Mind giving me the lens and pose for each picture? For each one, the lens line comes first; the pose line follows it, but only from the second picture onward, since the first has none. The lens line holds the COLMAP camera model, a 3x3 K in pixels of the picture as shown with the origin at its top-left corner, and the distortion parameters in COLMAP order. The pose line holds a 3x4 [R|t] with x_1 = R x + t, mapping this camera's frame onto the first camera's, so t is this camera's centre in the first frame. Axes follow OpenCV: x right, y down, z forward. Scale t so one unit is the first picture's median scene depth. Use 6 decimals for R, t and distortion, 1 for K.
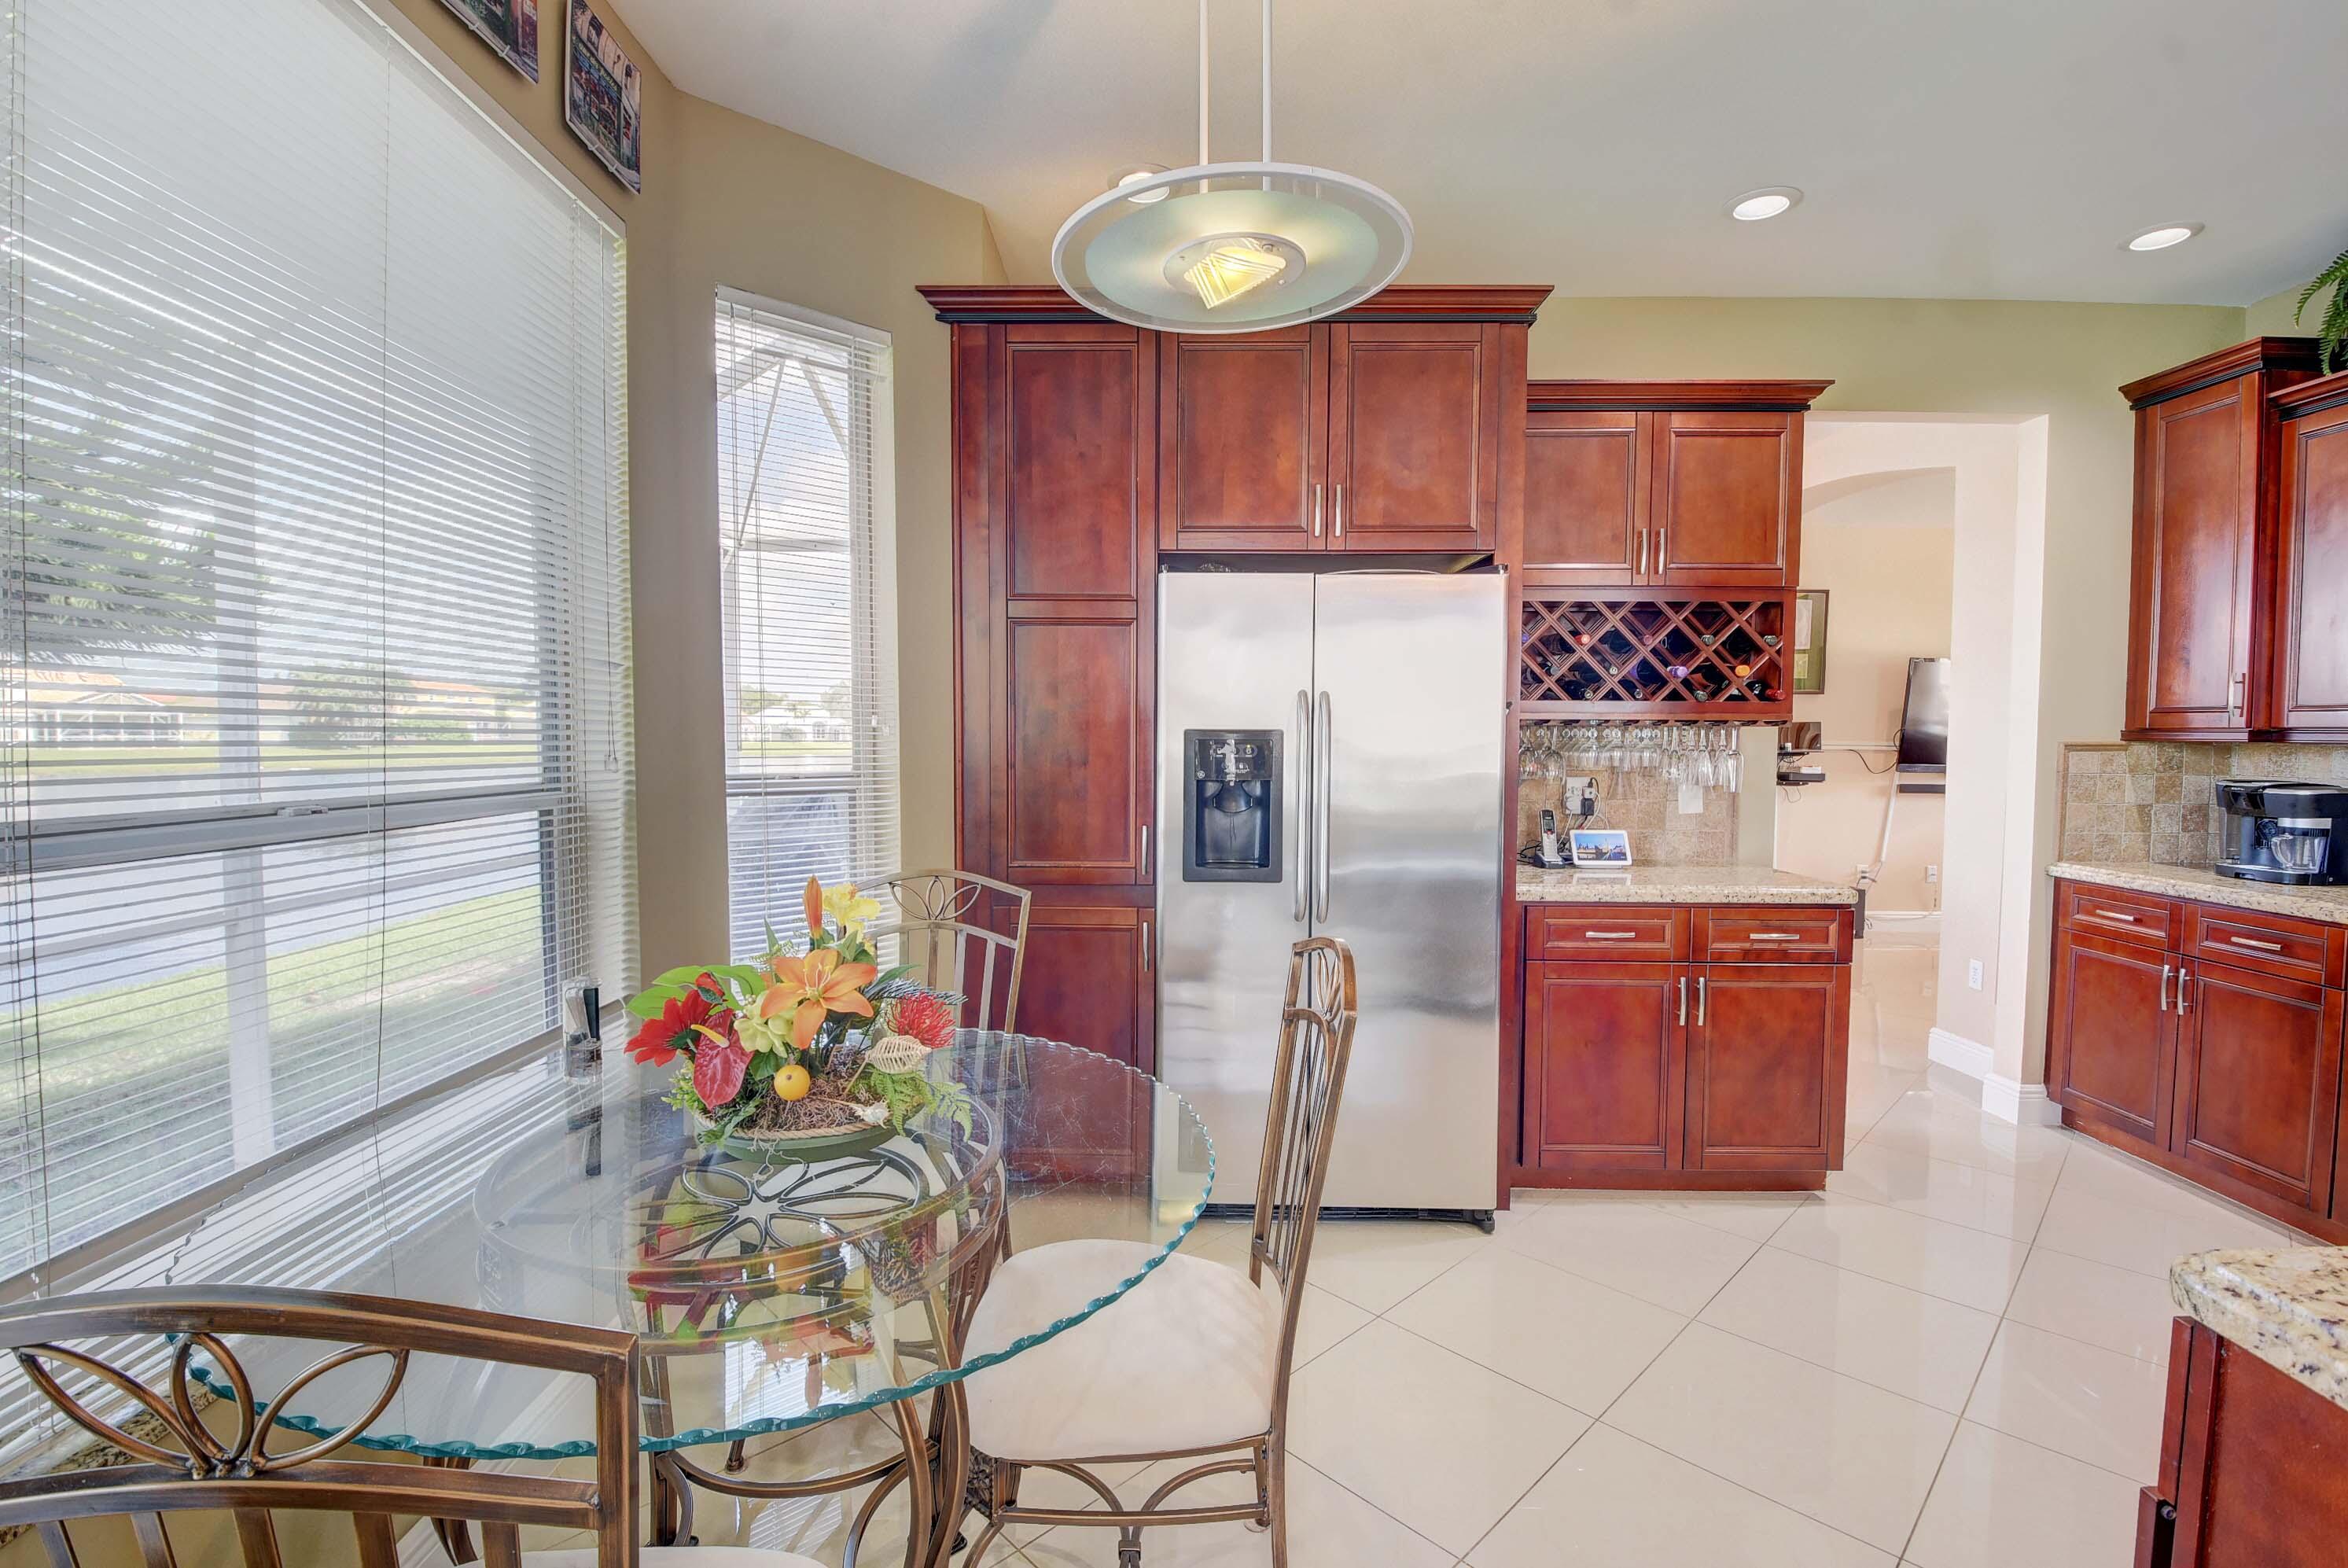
lens RADIAL K [[1057.2, 0, 1161.9], [0, 1057.2, 778.5], [0, 0, 1]] dist [0.001806, -0.021641]
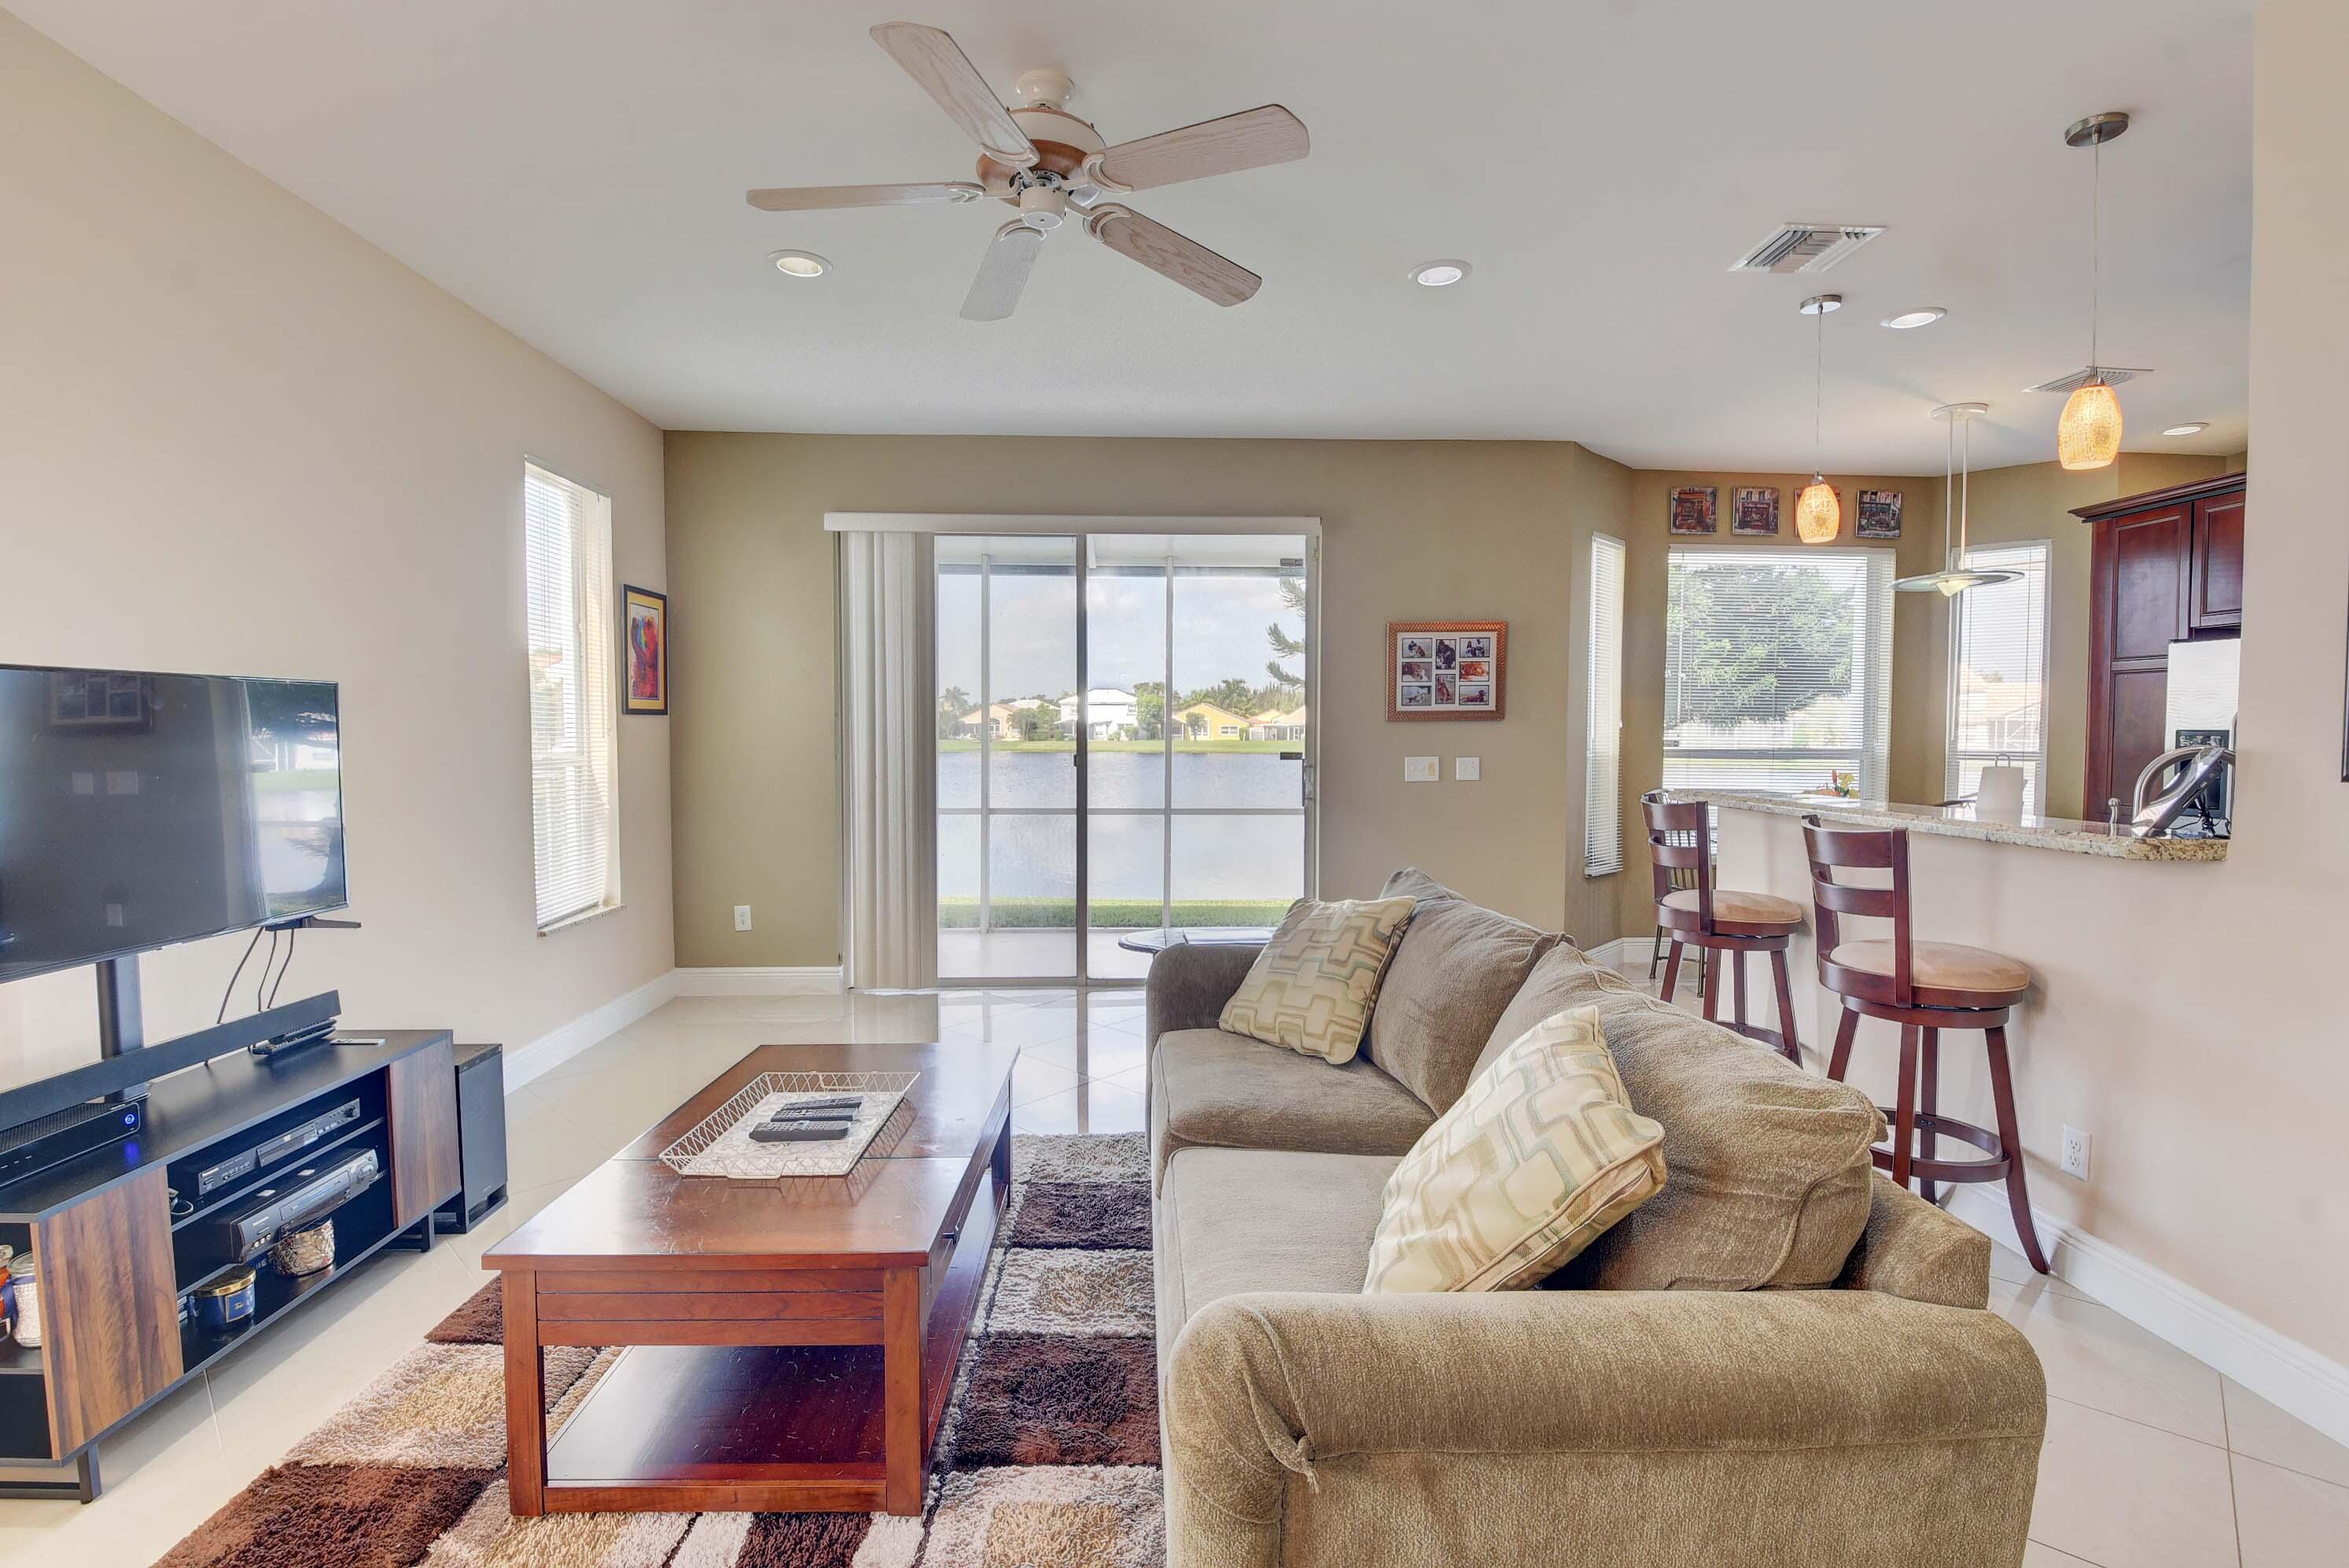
lens RADIAL K [[1032.4, 0, 1157.1], [0, 1032.4, 777.1], [0, 0, 1]] dist [0.013564, -0.030942]
pose [[0.042521, 0.039217, -0.998326, 1.582296], [-0.047145, 0.998195, 0.037204, 0.050233], [0.997983, 0.045485, 0.044293, -0.763986]]
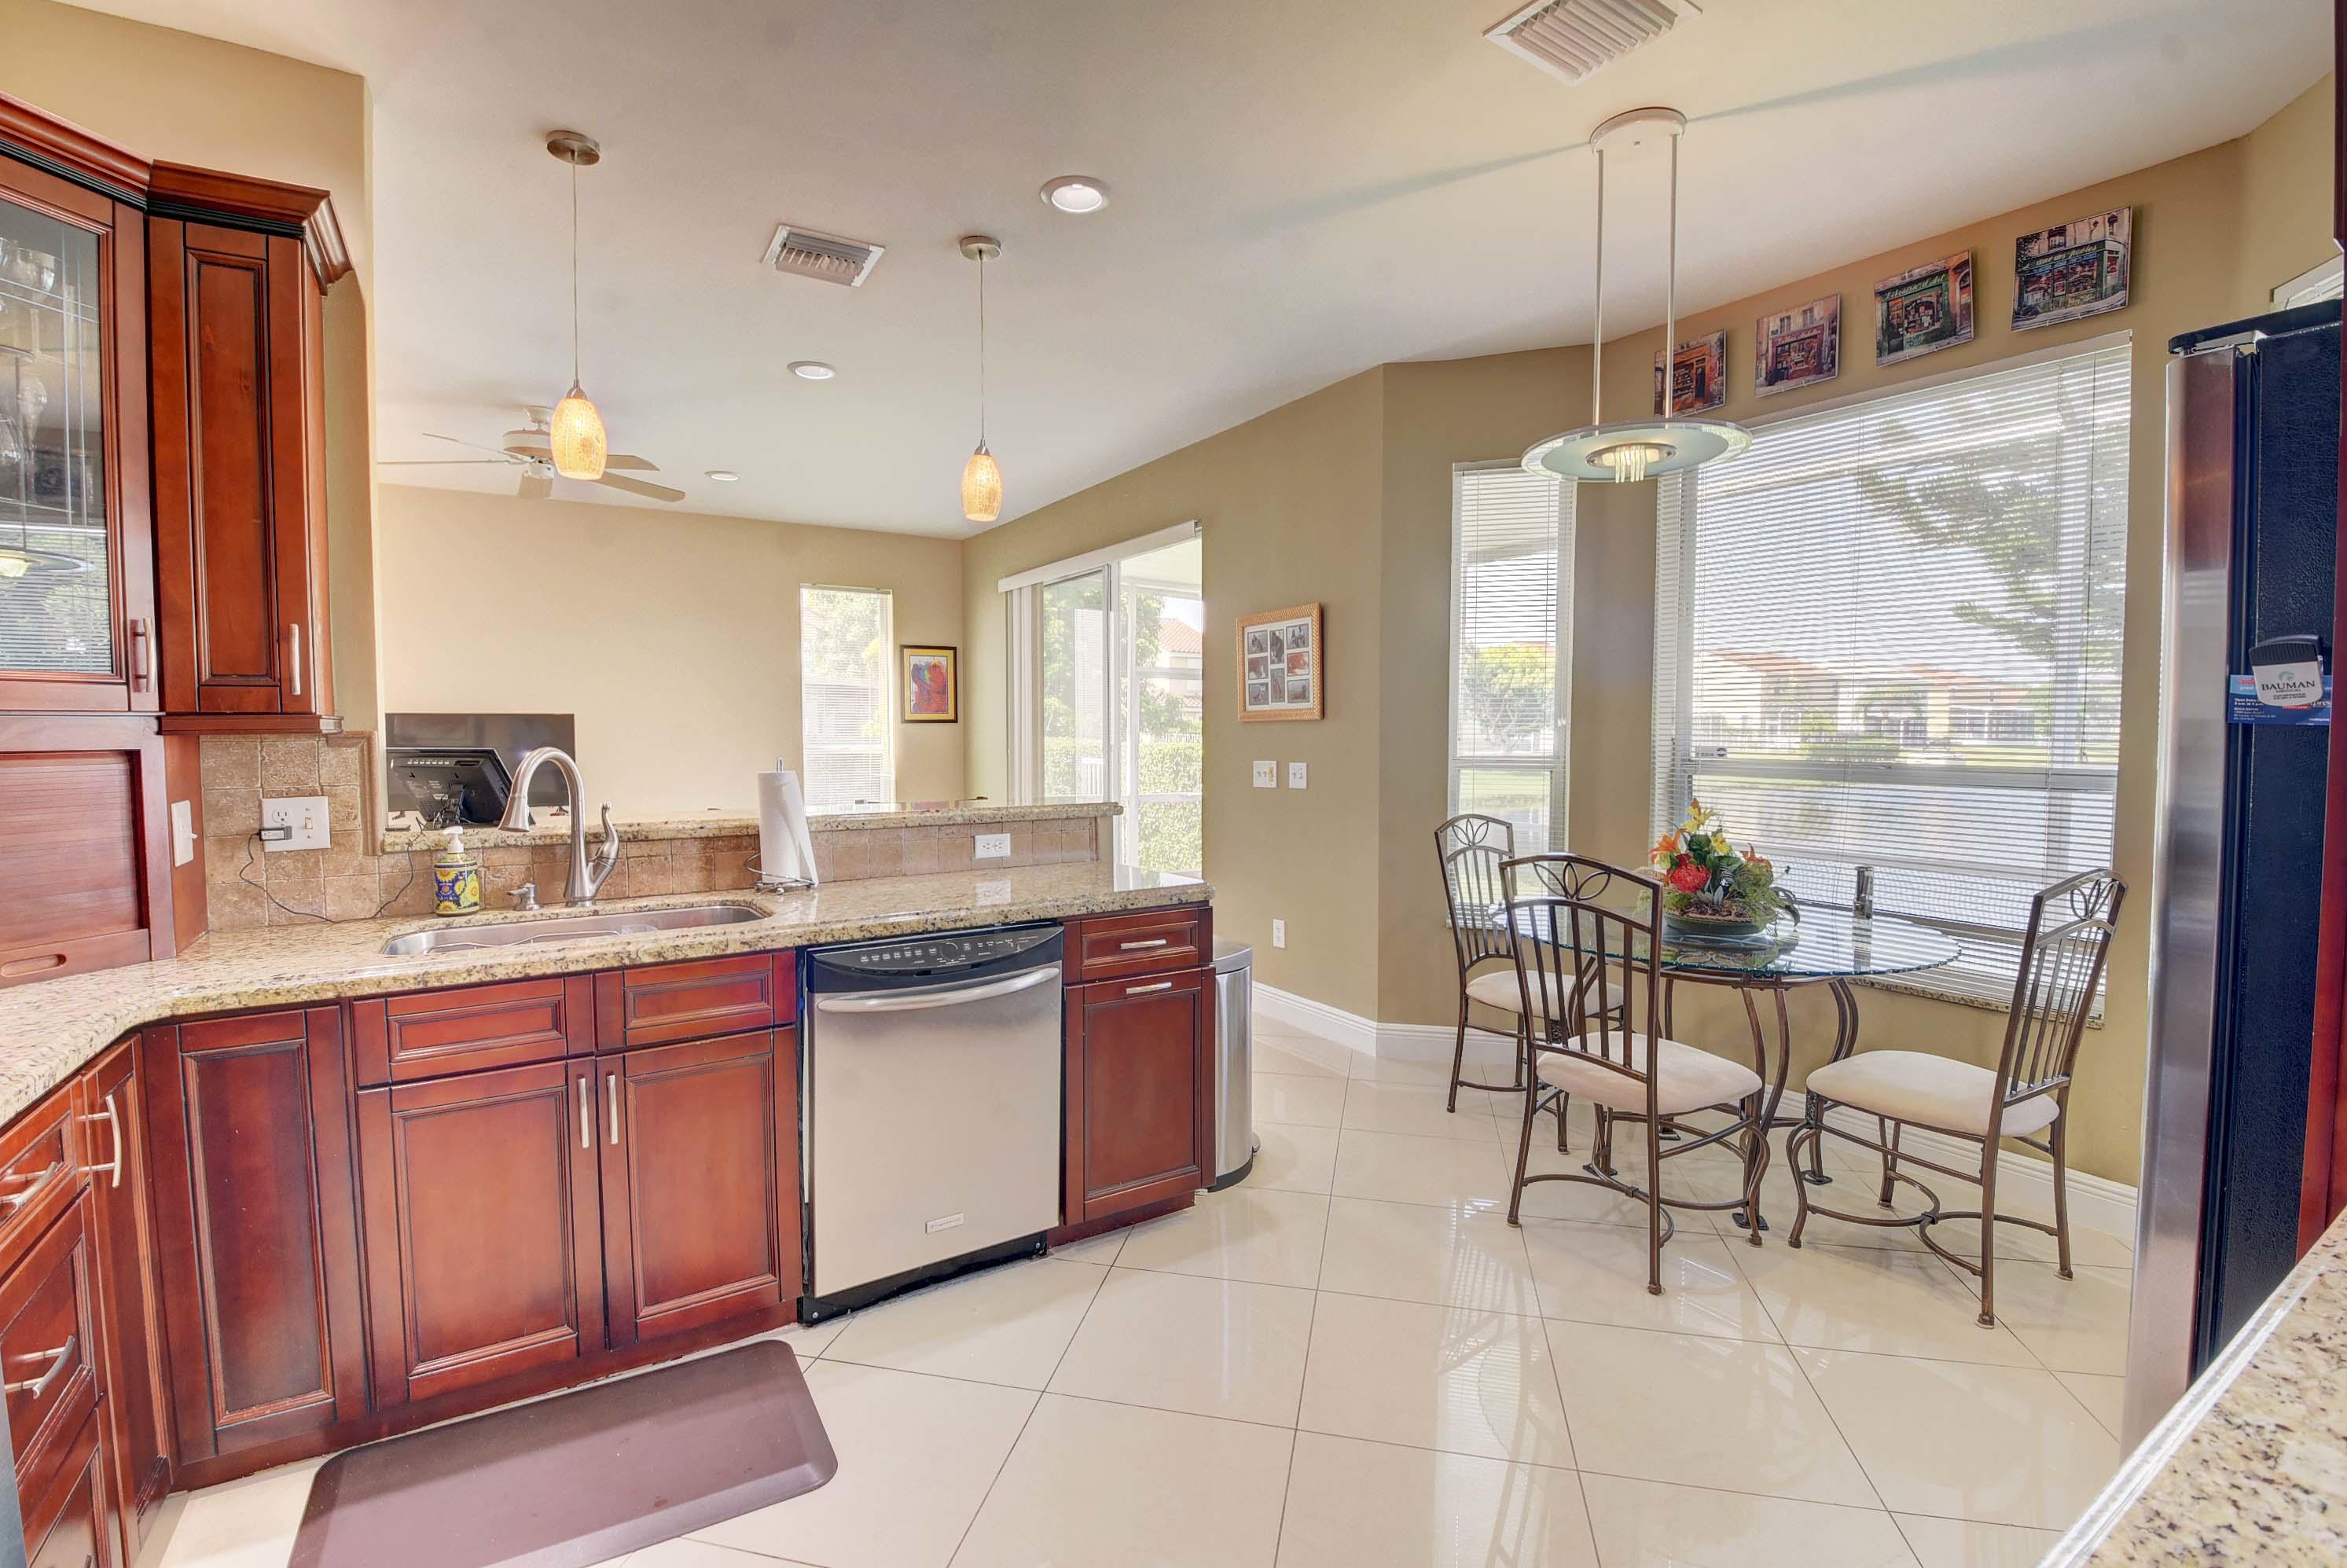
lens RADIAL K [[1026.5, 0, 1159.3], [0, 1026.5, 780.5], [0, 0, 1]] dist [0.009514, -0.020221]
pose [[-0.834317, 0.021080, -0.550883, 0.842413], [-0.029348, 0.996153, 0.082566, -0.038732], [0.550504, 0.085053, -0.830489, 1.050166]]
